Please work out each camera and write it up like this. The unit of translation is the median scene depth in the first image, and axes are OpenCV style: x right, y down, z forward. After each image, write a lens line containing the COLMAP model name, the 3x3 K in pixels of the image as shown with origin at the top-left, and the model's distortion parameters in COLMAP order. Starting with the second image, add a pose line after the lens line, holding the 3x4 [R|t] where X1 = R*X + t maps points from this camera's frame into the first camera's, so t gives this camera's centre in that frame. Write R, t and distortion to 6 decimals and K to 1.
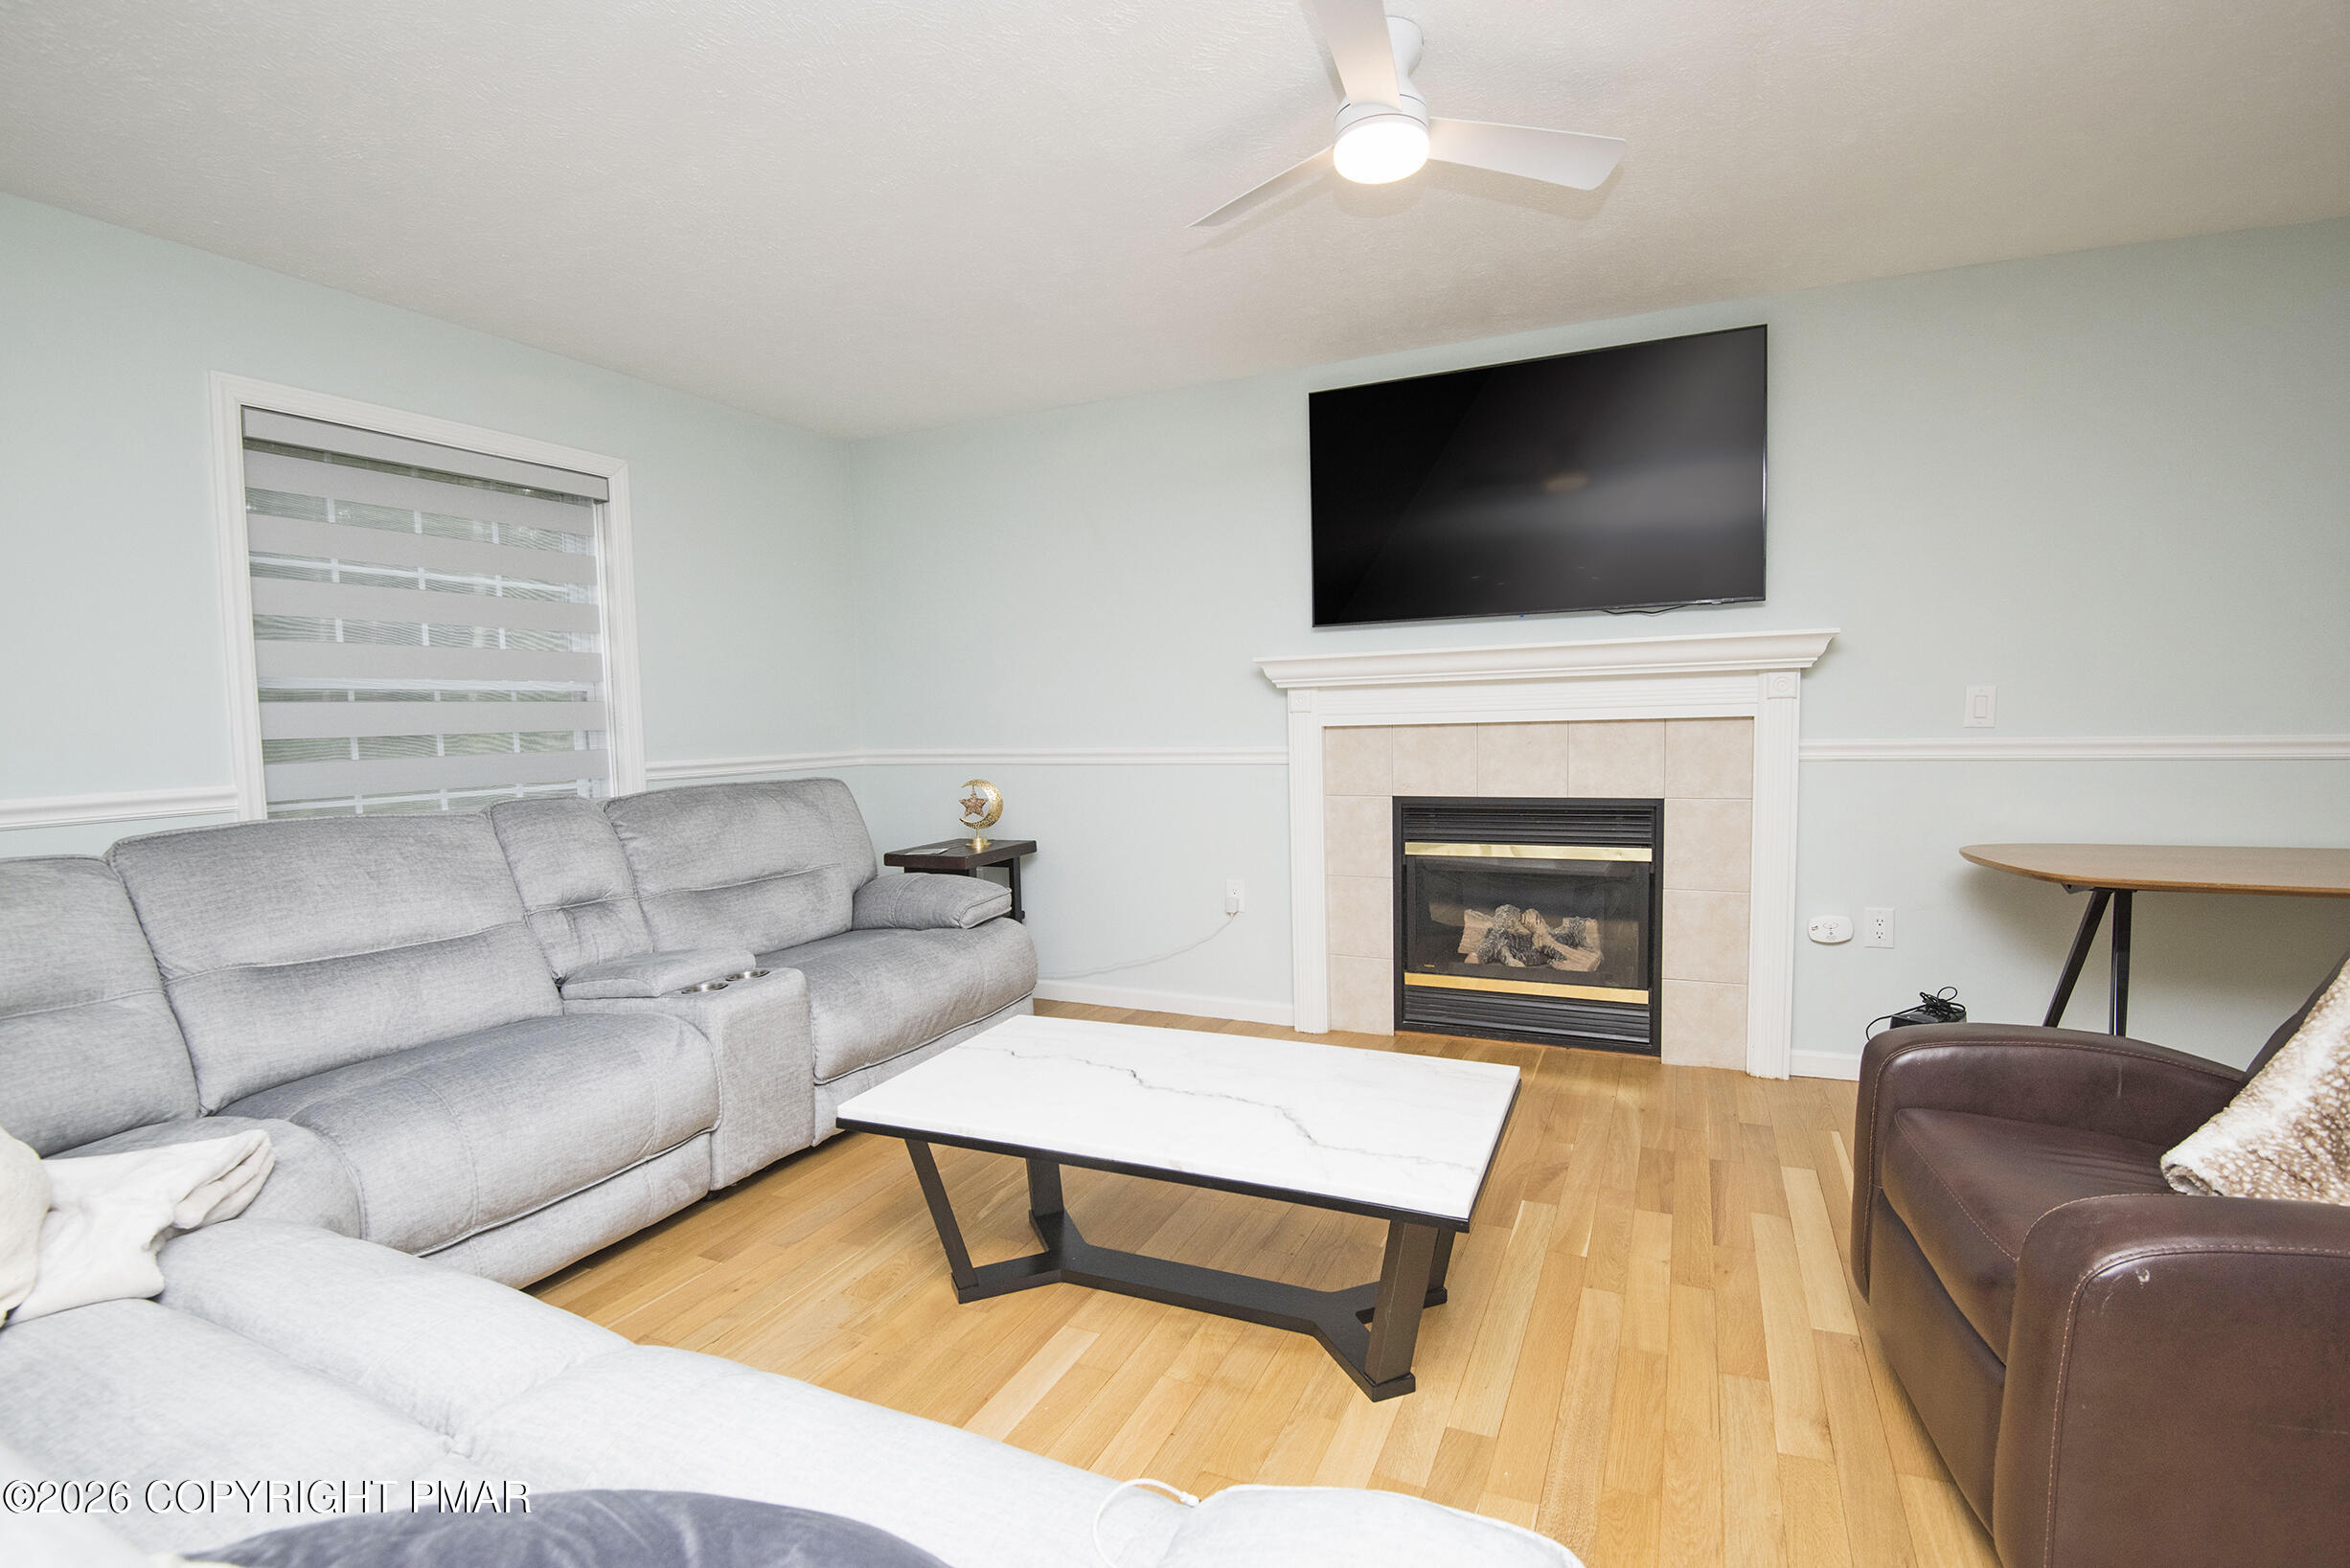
lens RADIAL K [[1113.6, 0, 1178.9], [0, 1113.6, 786.0], [0, 0, 1]] dist [-0.001319, -0.037512]
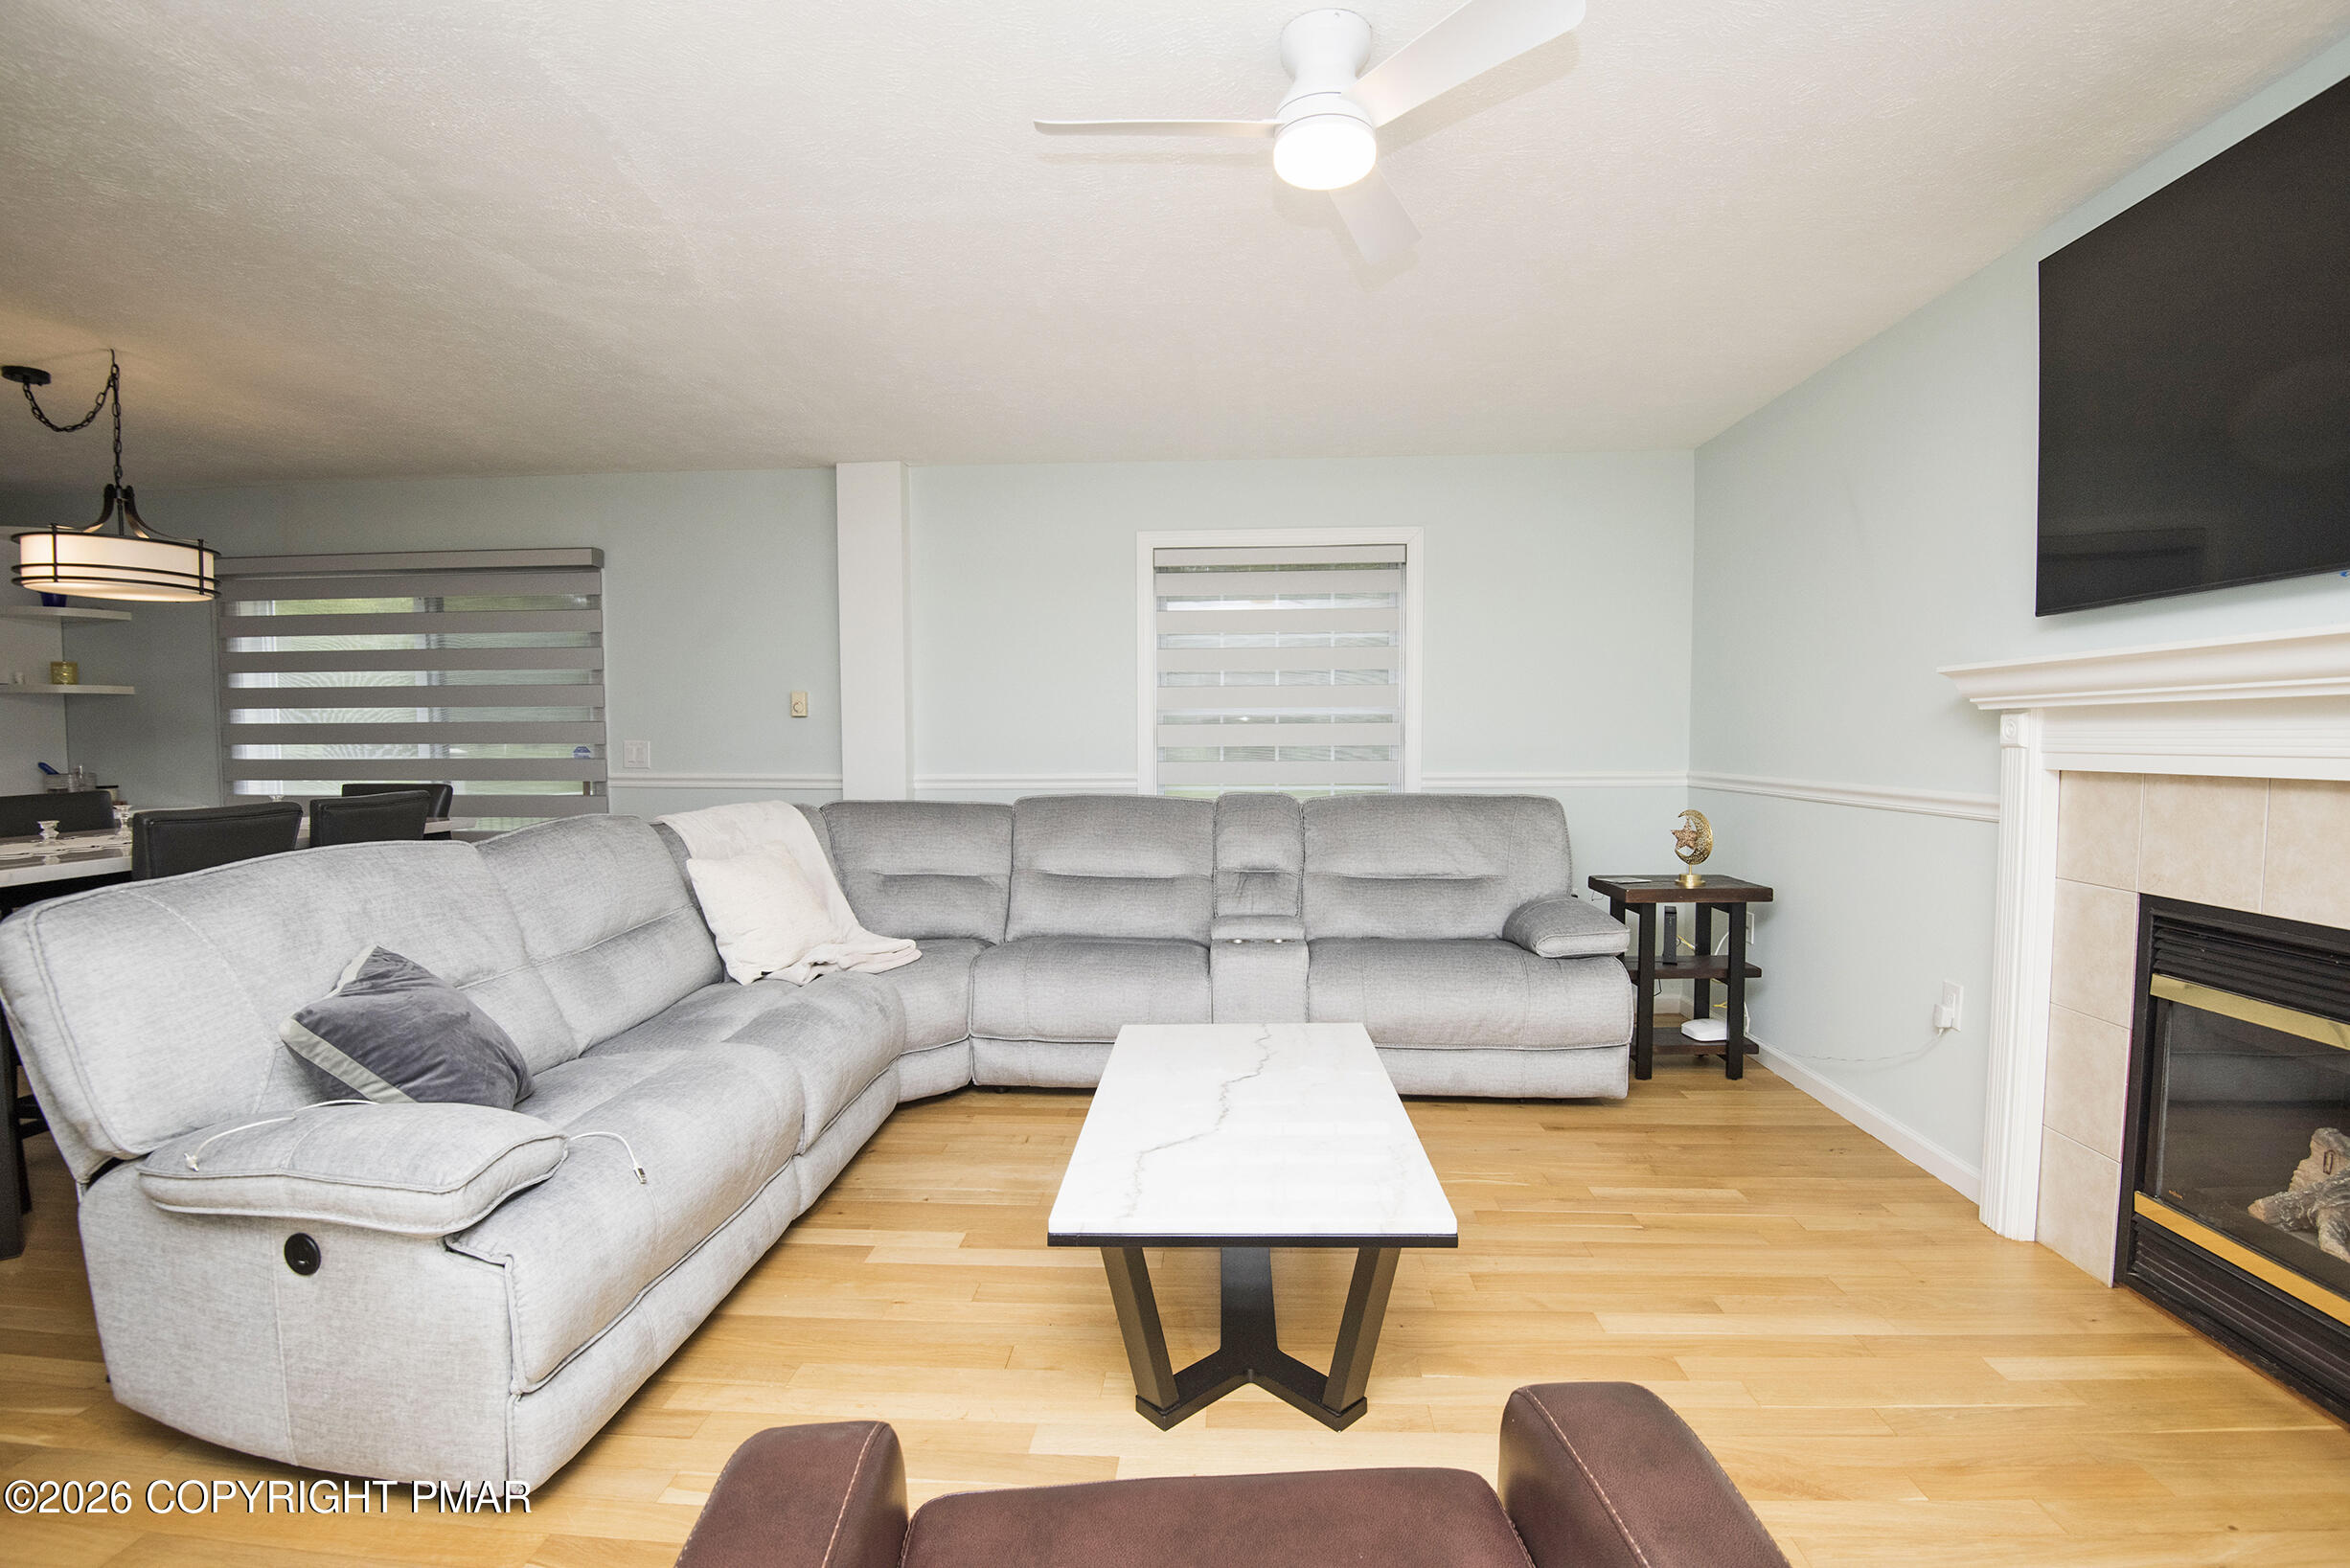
lens RADIAL K [[1099.7, 0, 1166.1], [0, 1099.7, 790.5], [0, 0, 1]] dist [-0.001109, -0.000231]
pose [[0.358174, 0.065156, -0.931379, 0.550500], [-0.056854, 0.997233, 0.047899, -0.043972], [0.931922, 0.035796, 0.360887, 0.302901]]
